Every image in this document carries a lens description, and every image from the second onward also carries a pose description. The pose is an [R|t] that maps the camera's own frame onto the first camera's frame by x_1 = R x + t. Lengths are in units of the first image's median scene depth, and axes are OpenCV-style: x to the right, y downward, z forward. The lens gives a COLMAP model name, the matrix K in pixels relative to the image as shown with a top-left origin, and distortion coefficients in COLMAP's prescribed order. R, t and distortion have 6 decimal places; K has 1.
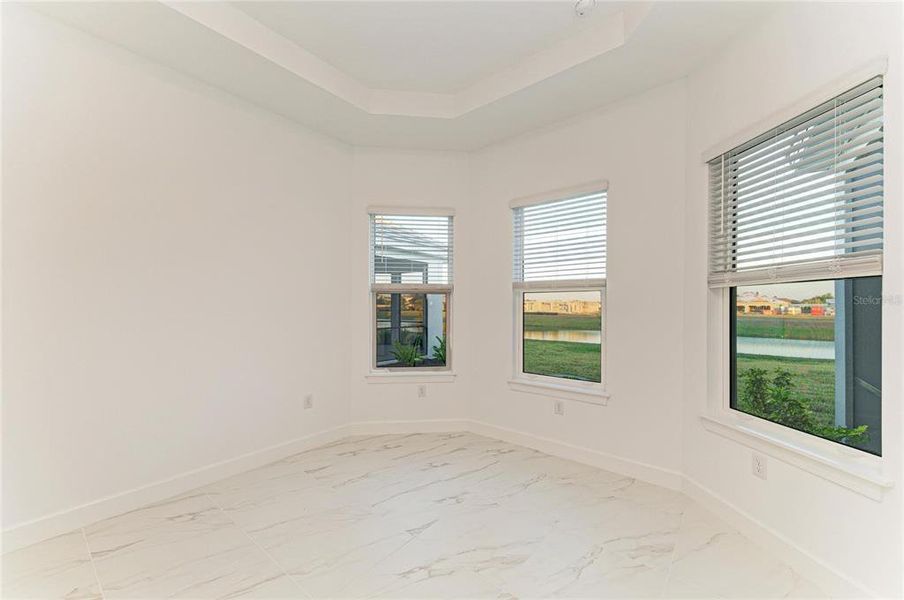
lens RADIAL K [[349.0, 0, 459.1], [0, 349.0, 301.9], [0, 0, 1]] dist [0.010150, 0.000022]
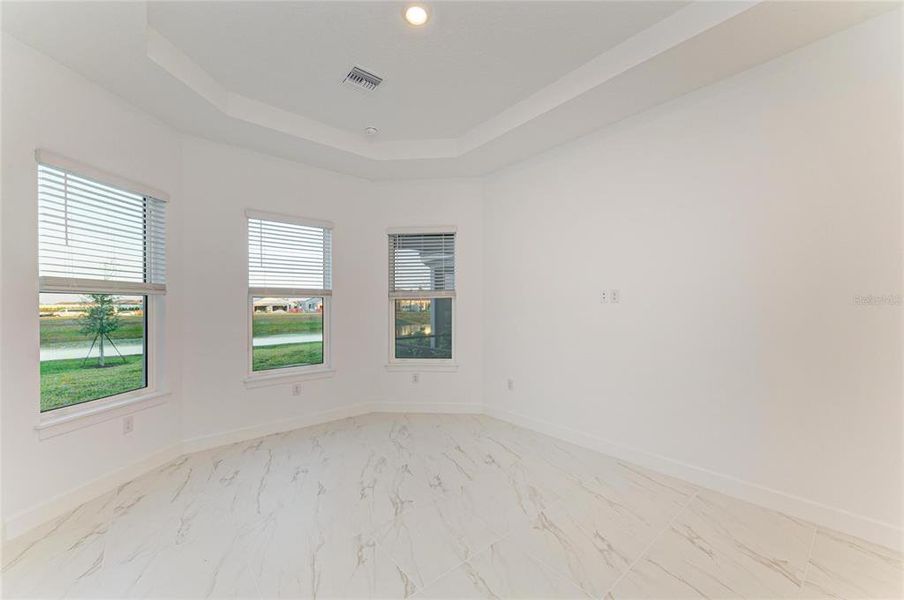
lens RADIAL K [[349.0, 0, 459.1], [0, 349.0, 301.9], [0, 0, 1]] dist [0.010150, 0.000022]
pose [[0.171080, 0.011783, 0.985187, -0.833403], [-0.011546, 0.999884, -0.009954, -0.010744], [-0.985189, -0.009672, 0.171196, 0.200577]]
